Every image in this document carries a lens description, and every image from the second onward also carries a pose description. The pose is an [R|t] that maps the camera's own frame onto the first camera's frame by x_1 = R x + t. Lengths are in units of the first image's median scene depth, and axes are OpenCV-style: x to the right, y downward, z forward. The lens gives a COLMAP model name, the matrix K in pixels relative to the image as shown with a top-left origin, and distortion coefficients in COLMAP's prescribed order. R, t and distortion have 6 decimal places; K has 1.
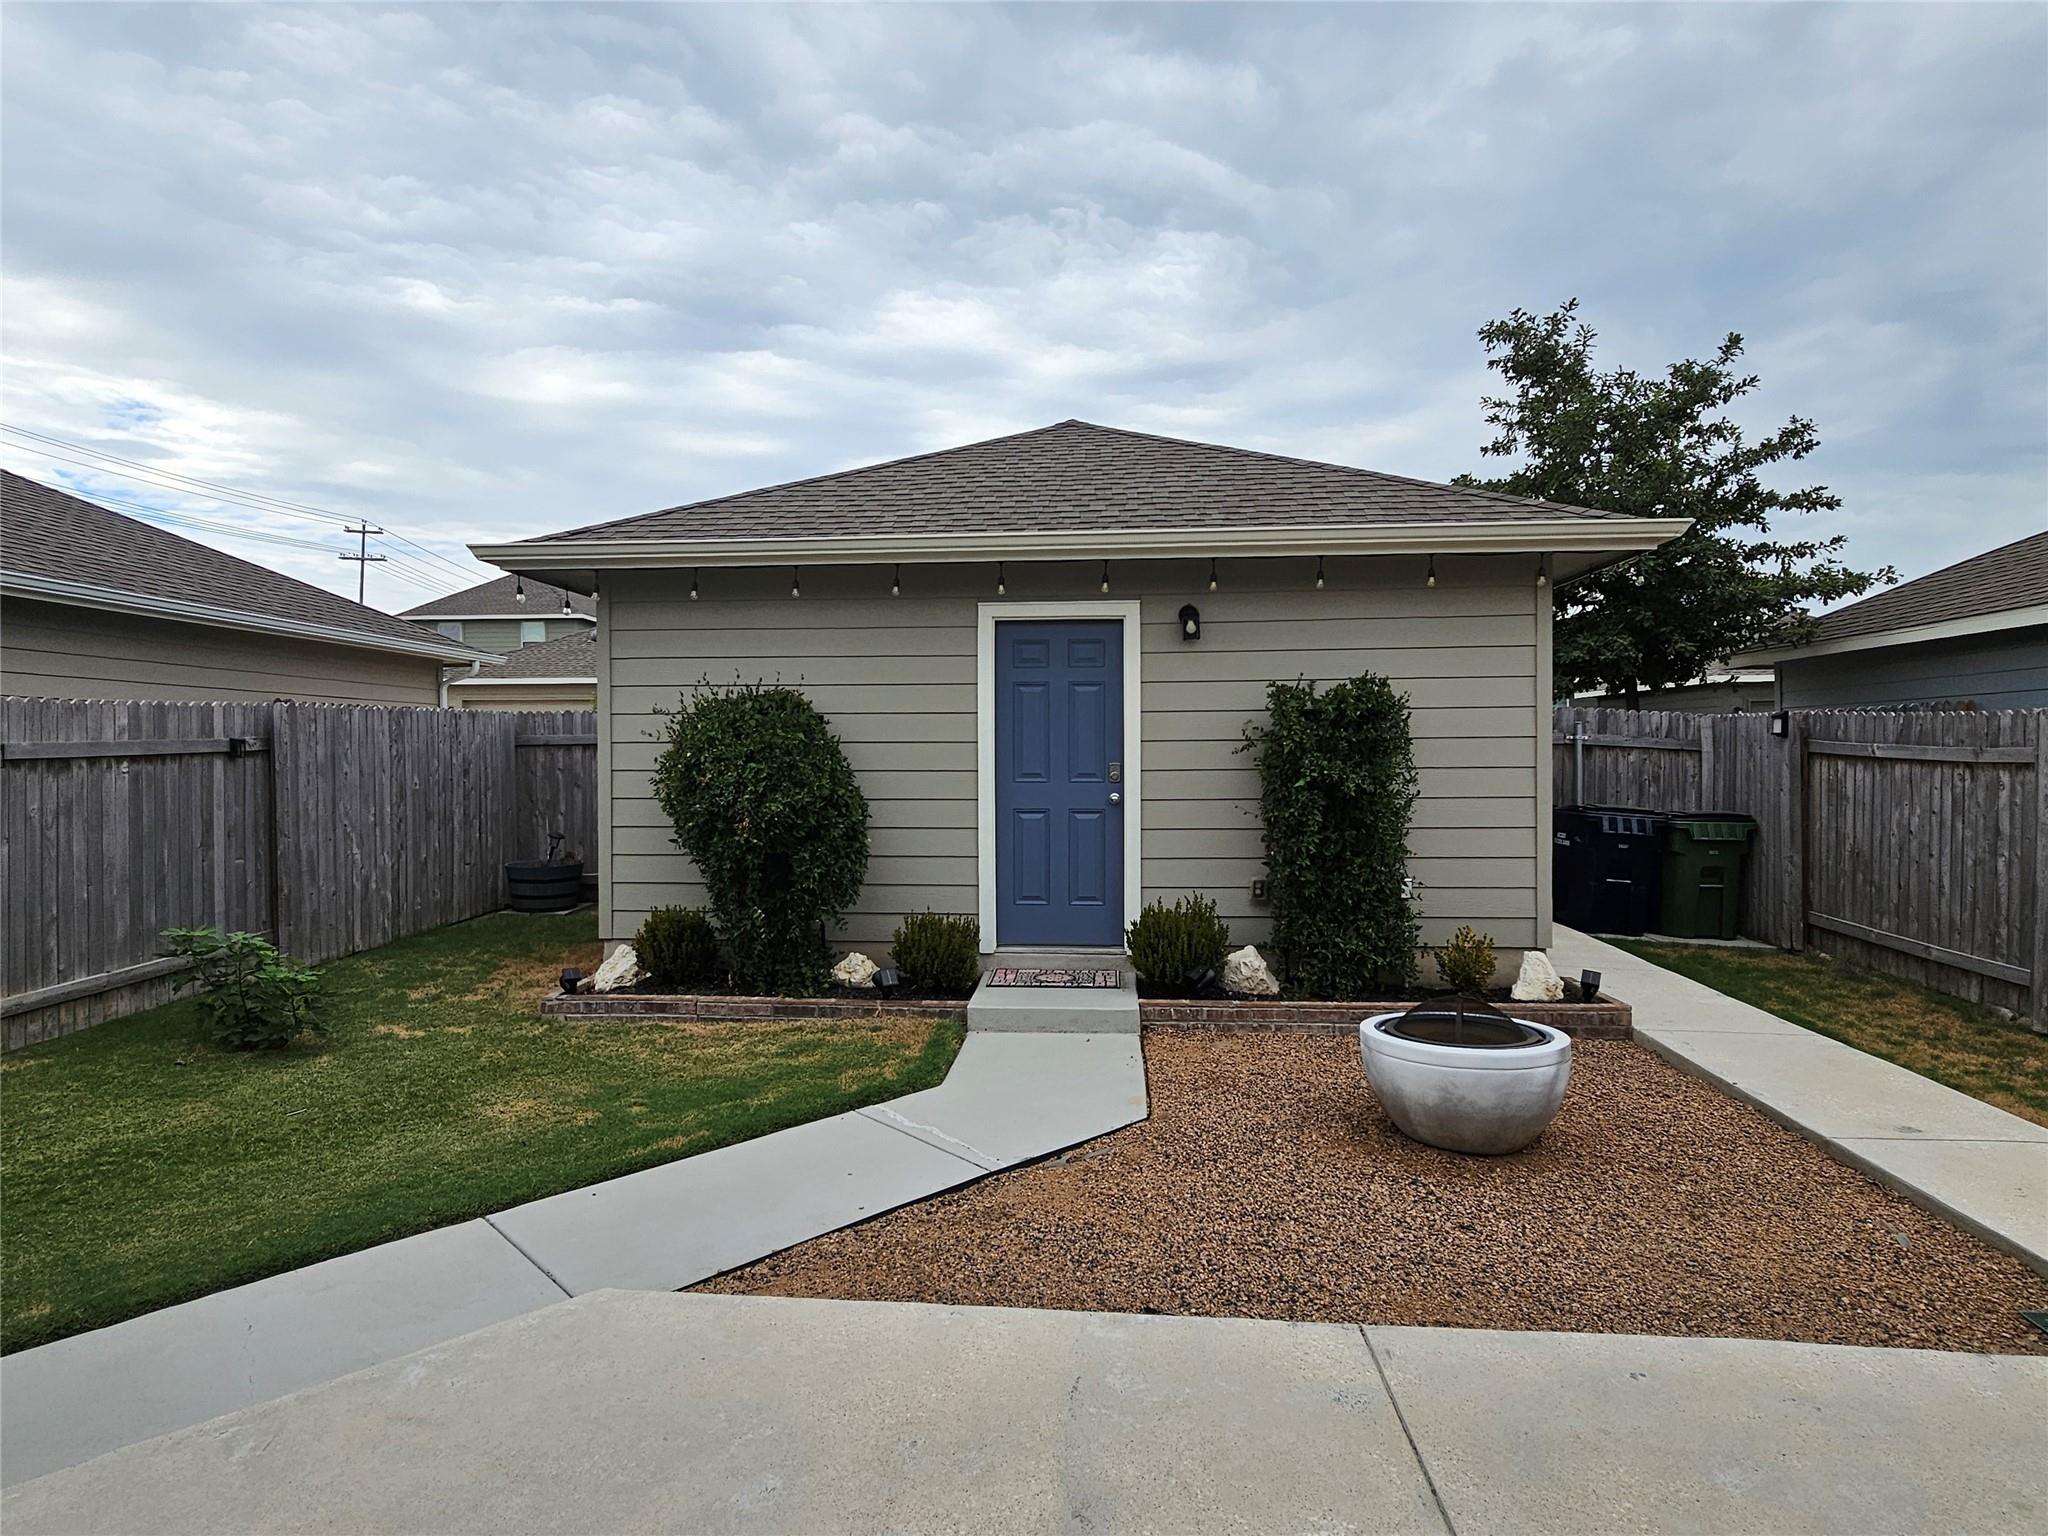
lens RADIAL K [[1103.4, 0, 1024.9], [0, 1103.4, 770.1], [0, 0, 1]] dist [-0.006002, 0.002669]
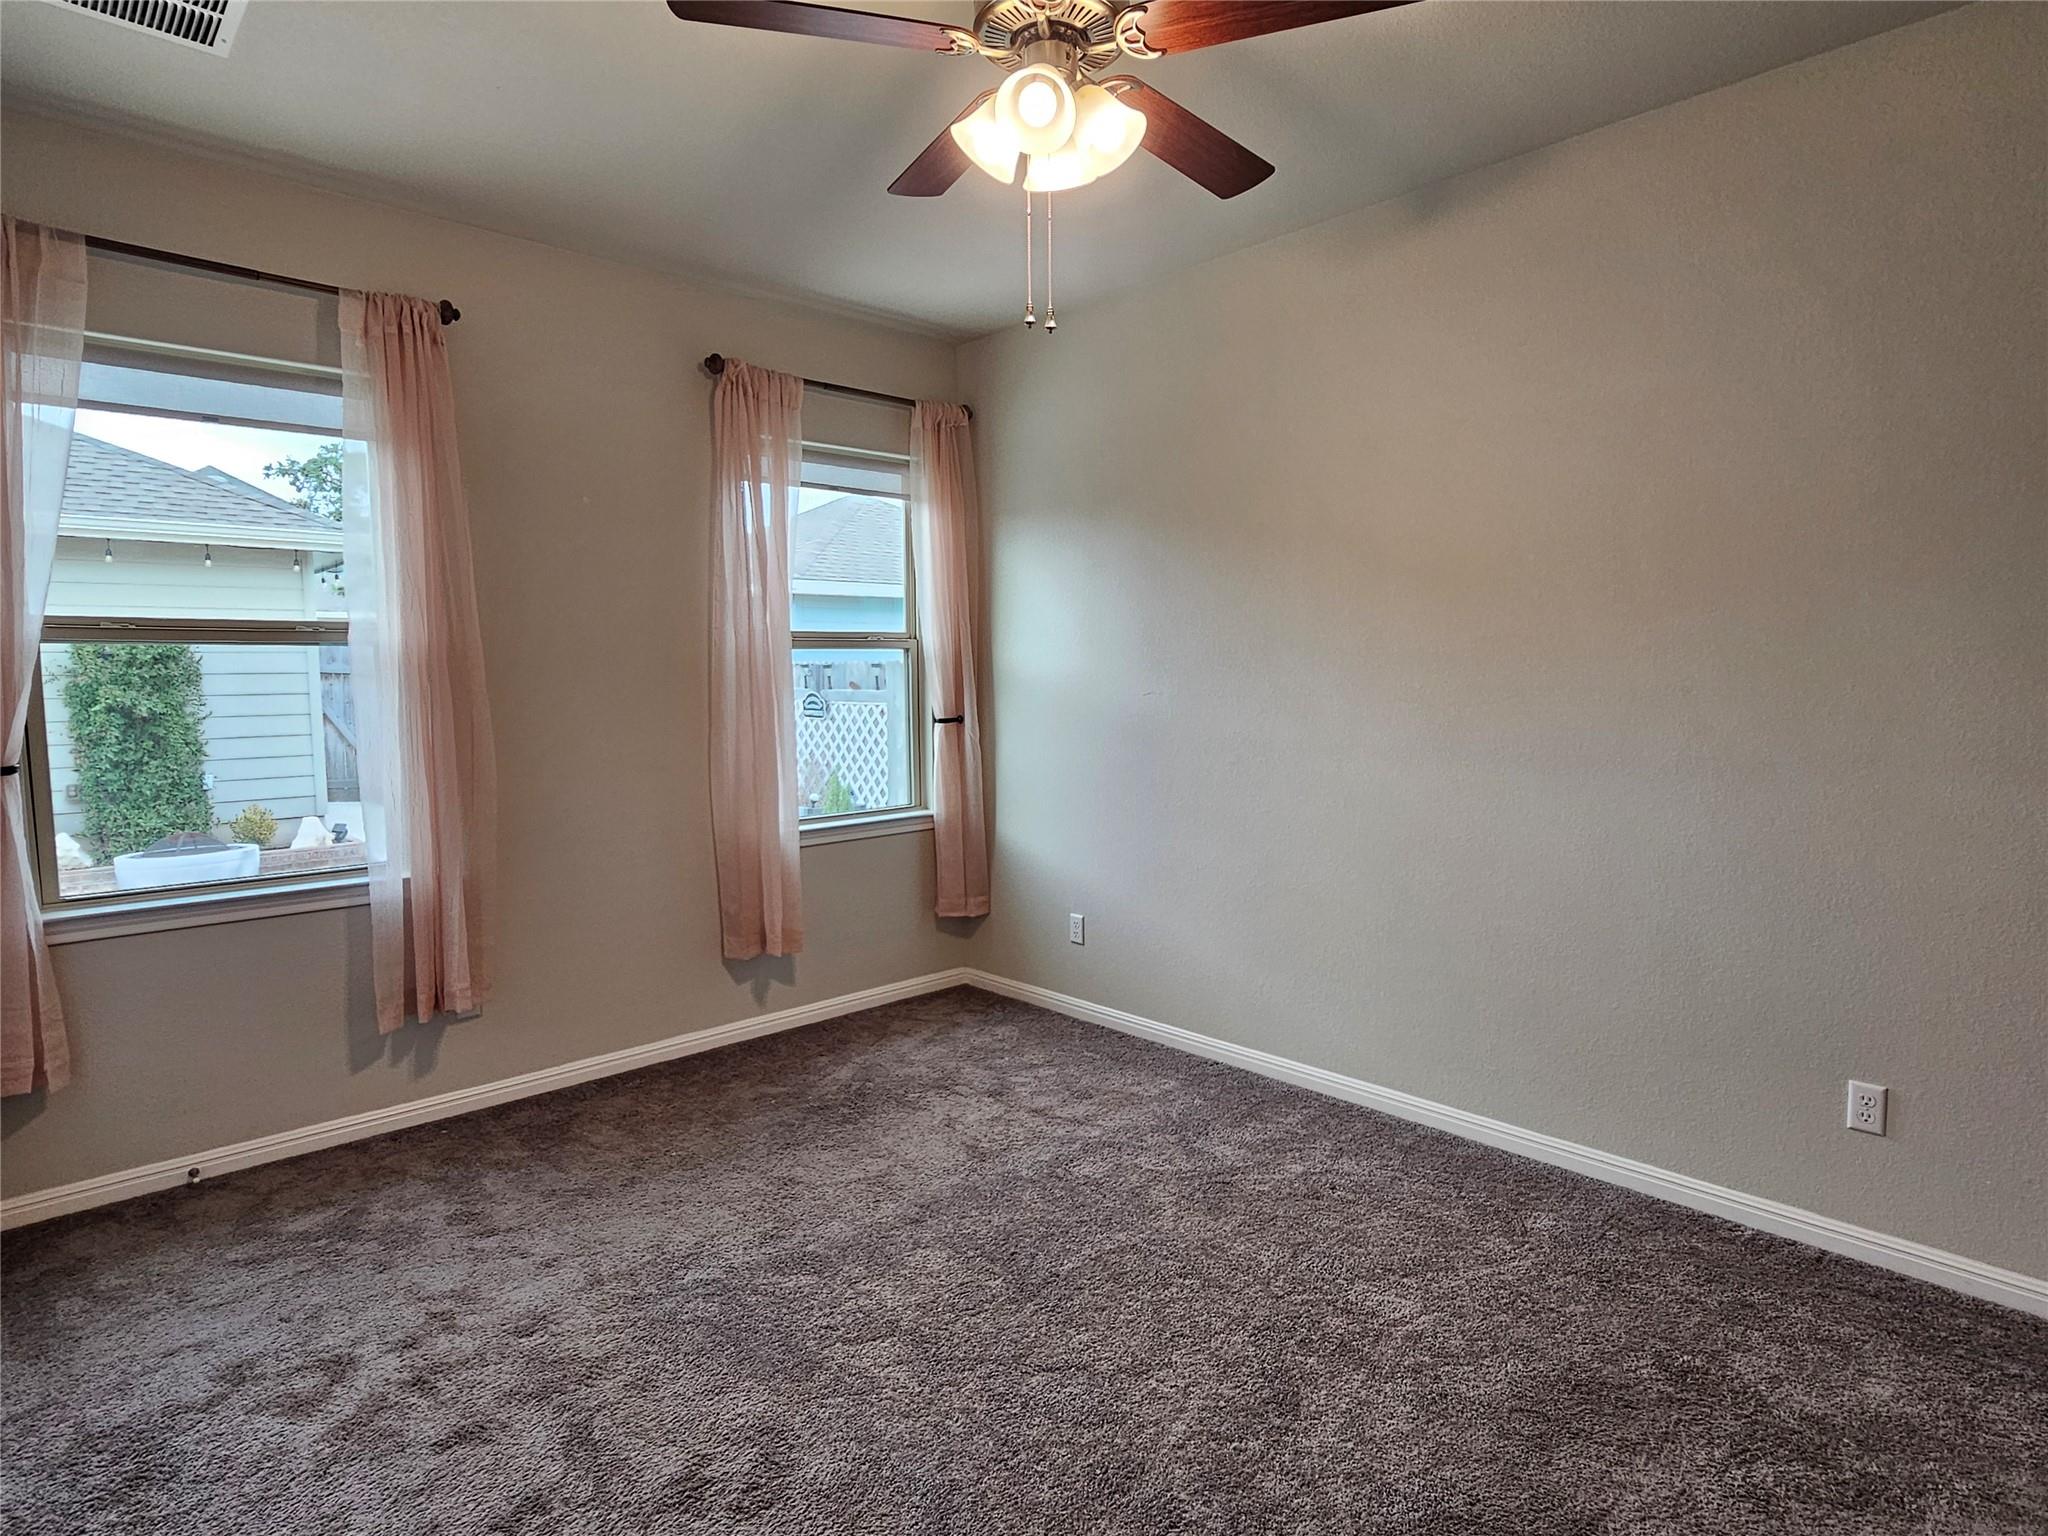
lens RADIAL K [[1103.4, 0, 1018.8], [0, 1103.4, 777.8], [0, 0, 1]] dist [-0.006002, 0.002669]
pose [[0.682798, -0.063819, 0.727815, 0.034185], [0.015004, 0.997192, 0.073363, 0.015116], [-0.730453, -0.039172, 0.681838, -0.739547]]
